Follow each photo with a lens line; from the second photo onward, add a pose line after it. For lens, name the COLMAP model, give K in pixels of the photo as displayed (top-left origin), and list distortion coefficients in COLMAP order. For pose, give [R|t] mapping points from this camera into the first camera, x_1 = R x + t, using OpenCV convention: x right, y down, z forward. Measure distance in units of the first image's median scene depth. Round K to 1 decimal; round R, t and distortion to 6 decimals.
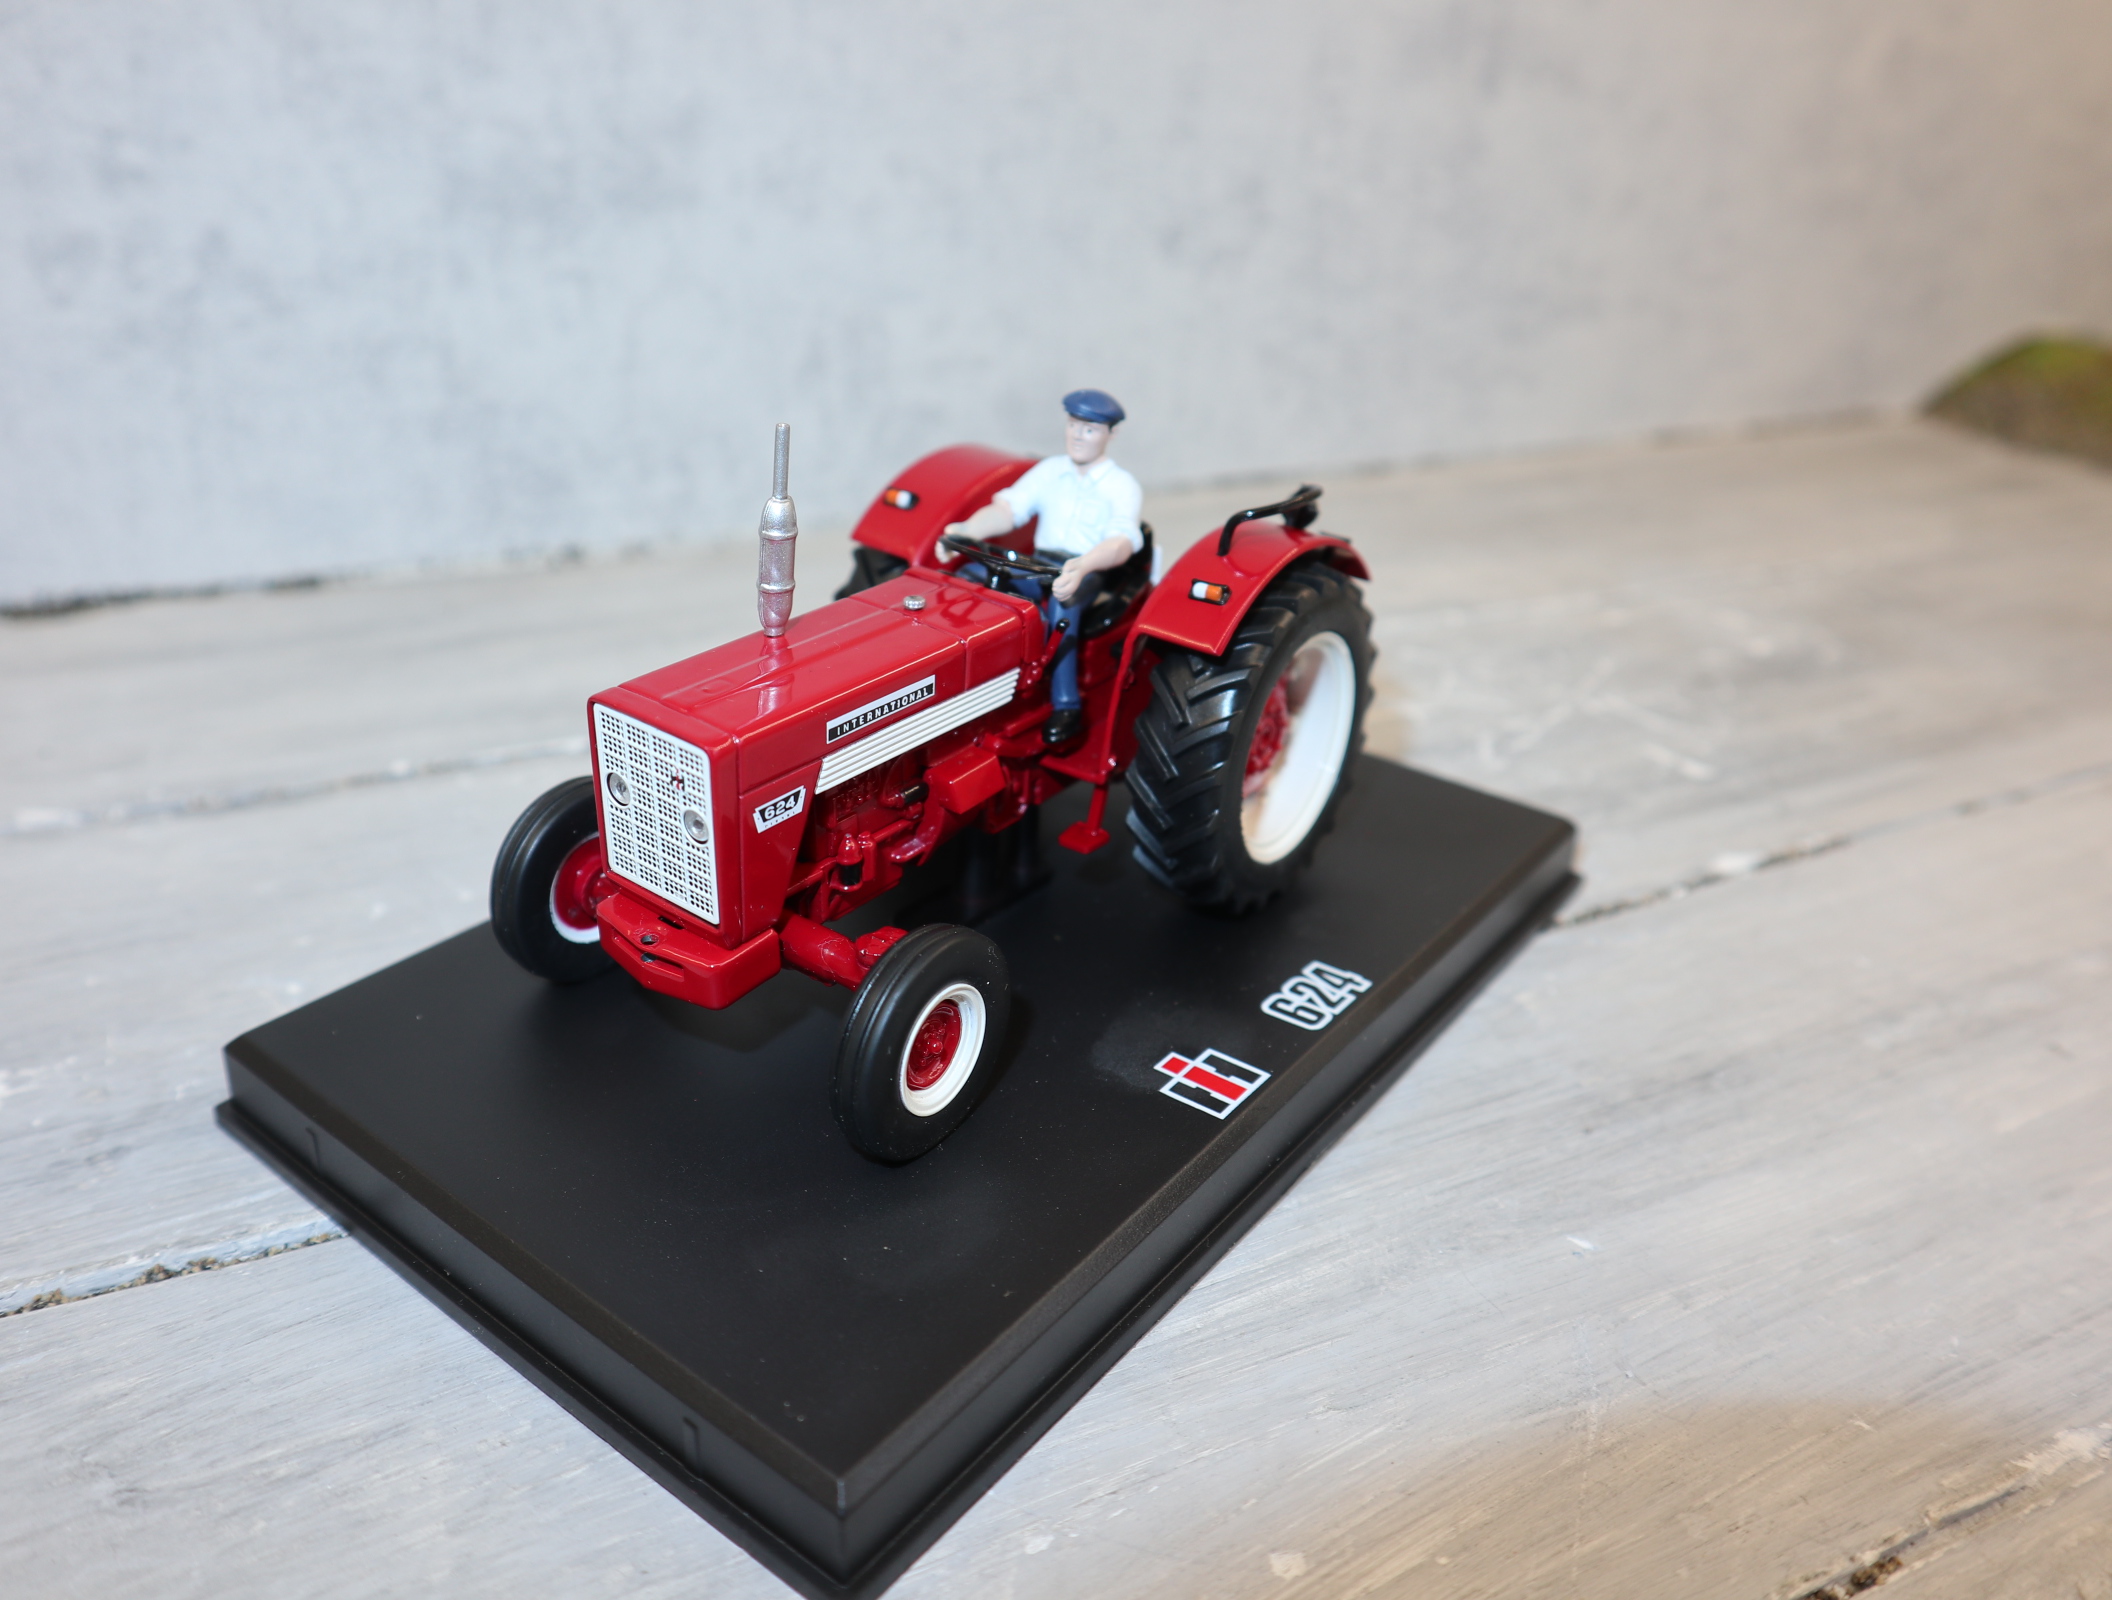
lens RADIAL K [[1696.4, 0, 1035.4], [0, 1696.4, 819.8], [0, 0, 1]] dist [-0.108722, 0.073121]
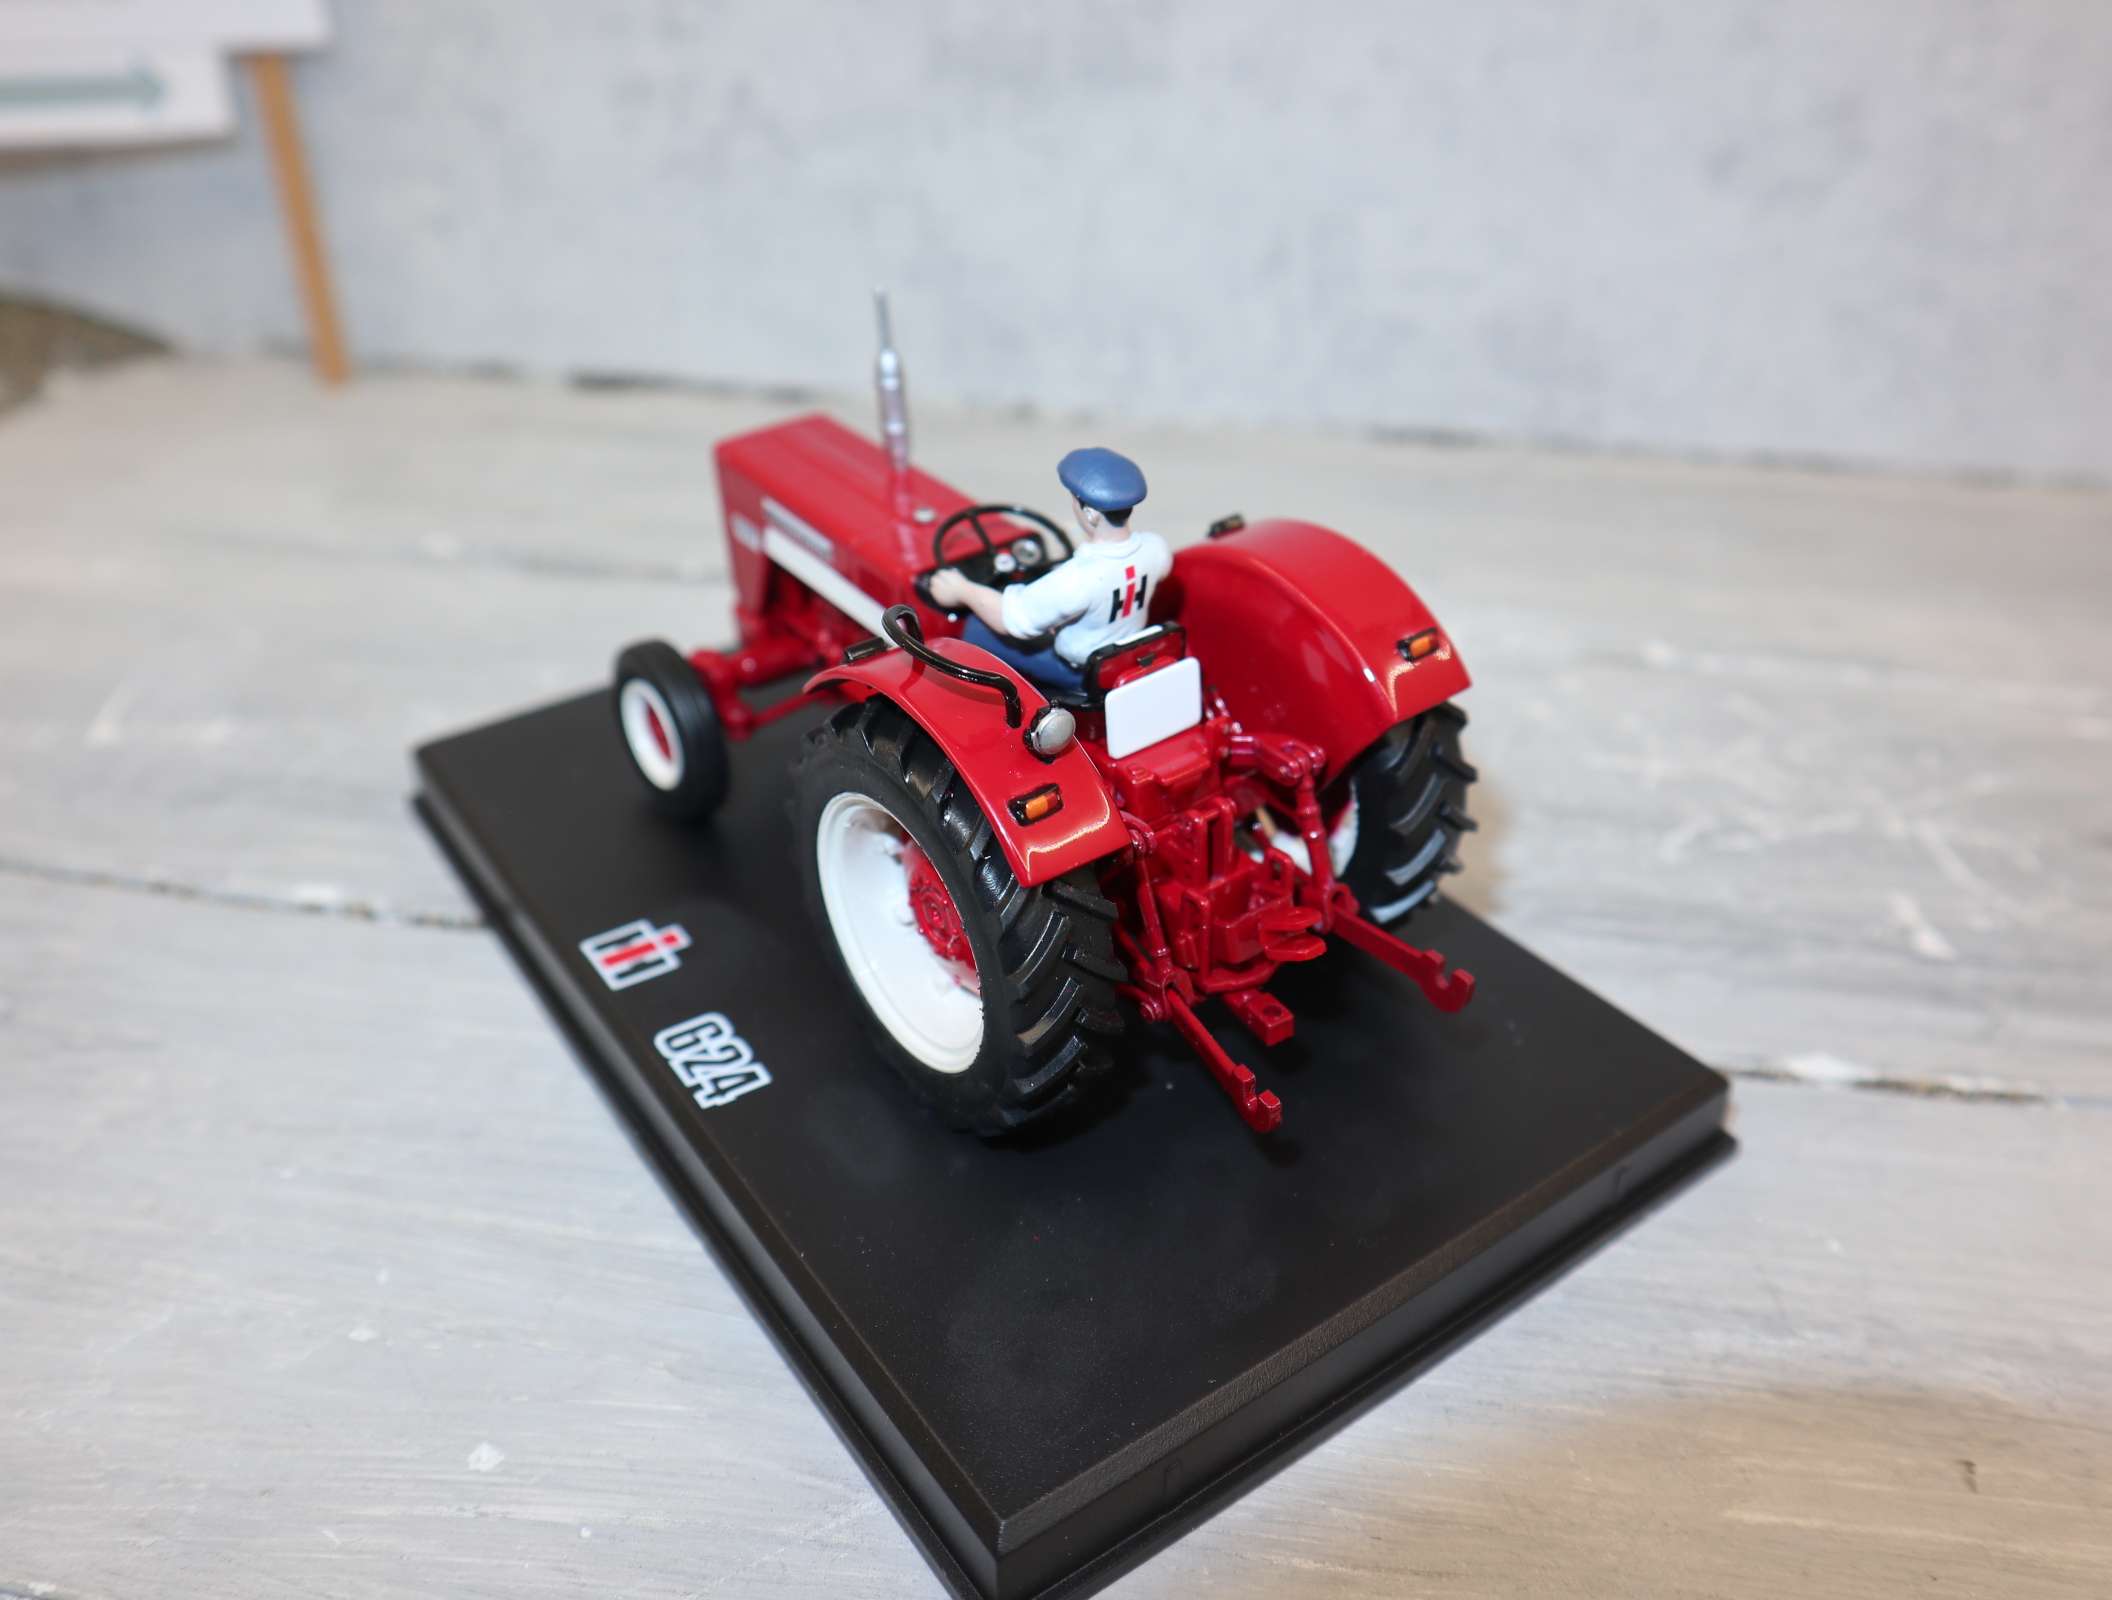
lens RADIAL K [[1696.4, 0, 1042.4], [0, 1696.4, 809.0], [0, 0, 1]] dist [-0.108722, 0.073121]
pose [[0.796527, 0.288617, -0.531267, 0.442600], [-0.243049, 0.957431, 0.155733, -0.103807], [0.553598, 0.005078, 0.832768, 0.152754]]
